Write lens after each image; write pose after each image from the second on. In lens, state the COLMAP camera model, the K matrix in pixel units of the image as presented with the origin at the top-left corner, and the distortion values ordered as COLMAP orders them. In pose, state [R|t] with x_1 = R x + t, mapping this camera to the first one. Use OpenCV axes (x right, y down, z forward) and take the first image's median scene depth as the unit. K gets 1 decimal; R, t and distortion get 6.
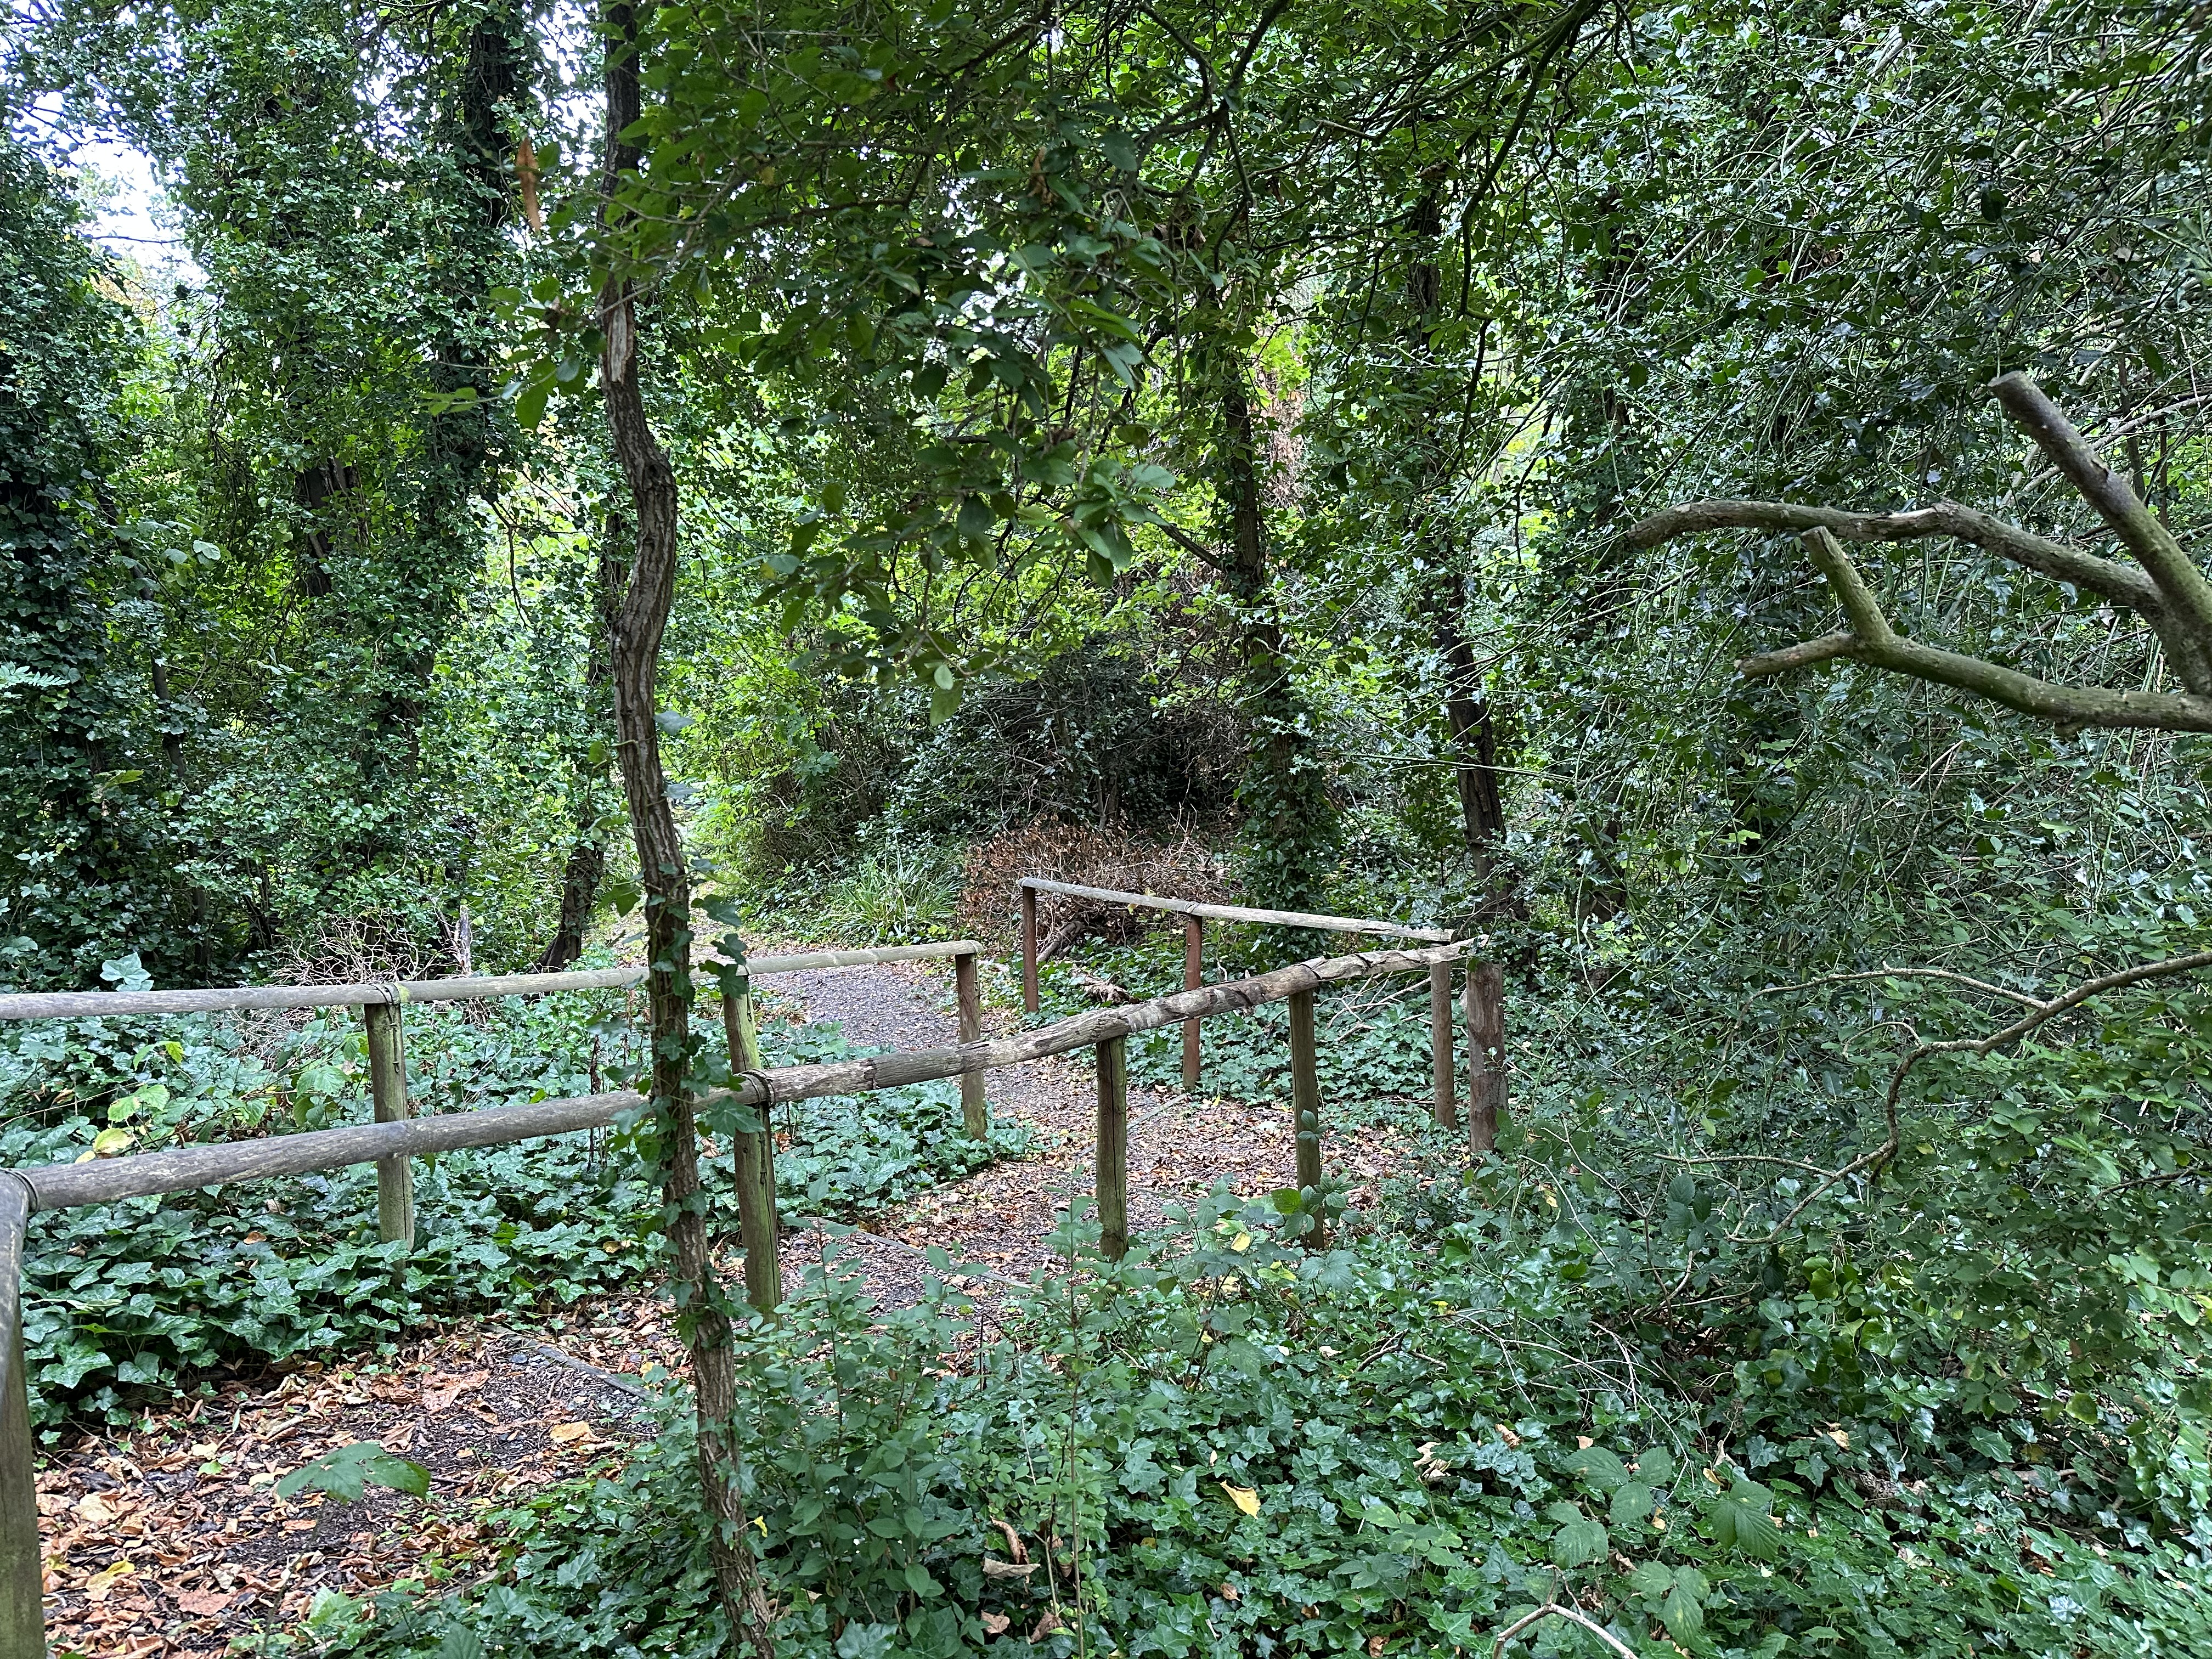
lens RADIAL K [[1556.3, 0, 1140.5], [0, 1556.3, 881.8], [0, 0, 1]] dist [0.154558, -0.059544]
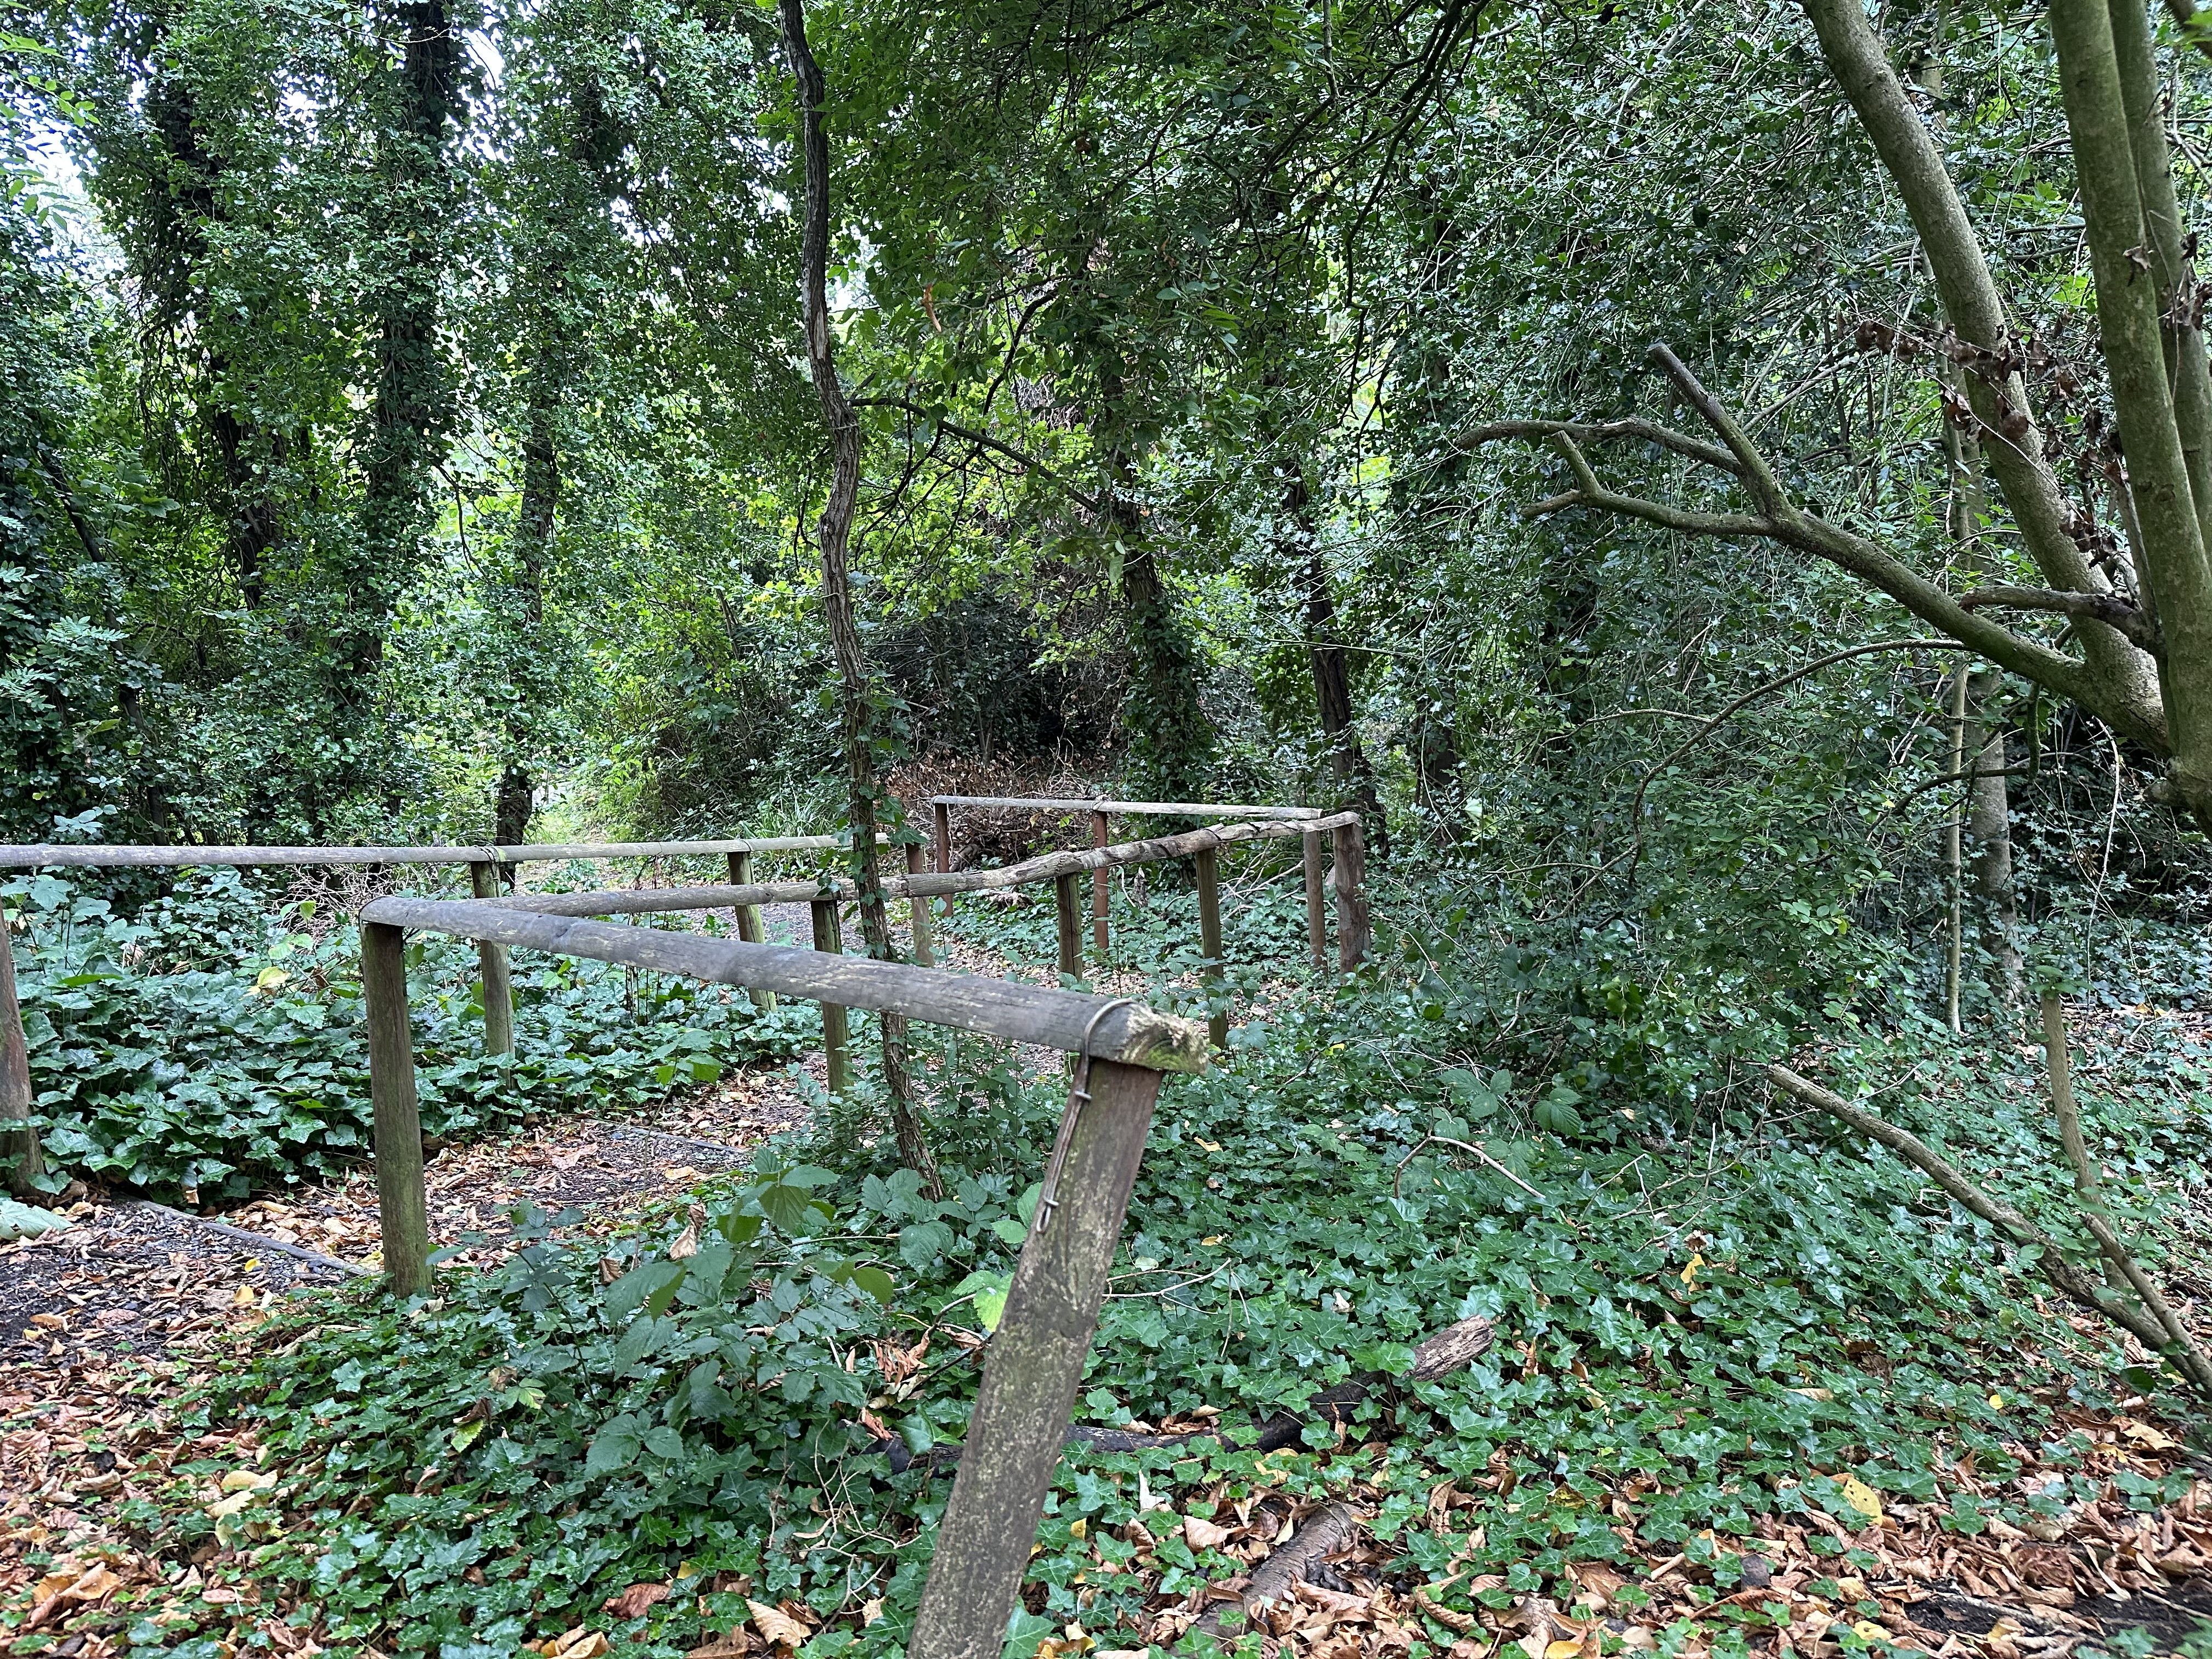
lens RADIAL K [[1531.7, 0, 1106.0], [0, 1531.7, 829.5], [0, 0, 1]] dist [0.306840, -0.340516]
pose [[0.996493, -0.039423, 0.073802, -0.070518], [0.039955, 0.999185, -0.005746, 0.063885], [-0.073515, 0.008675, 0.997256, -0.219301]]
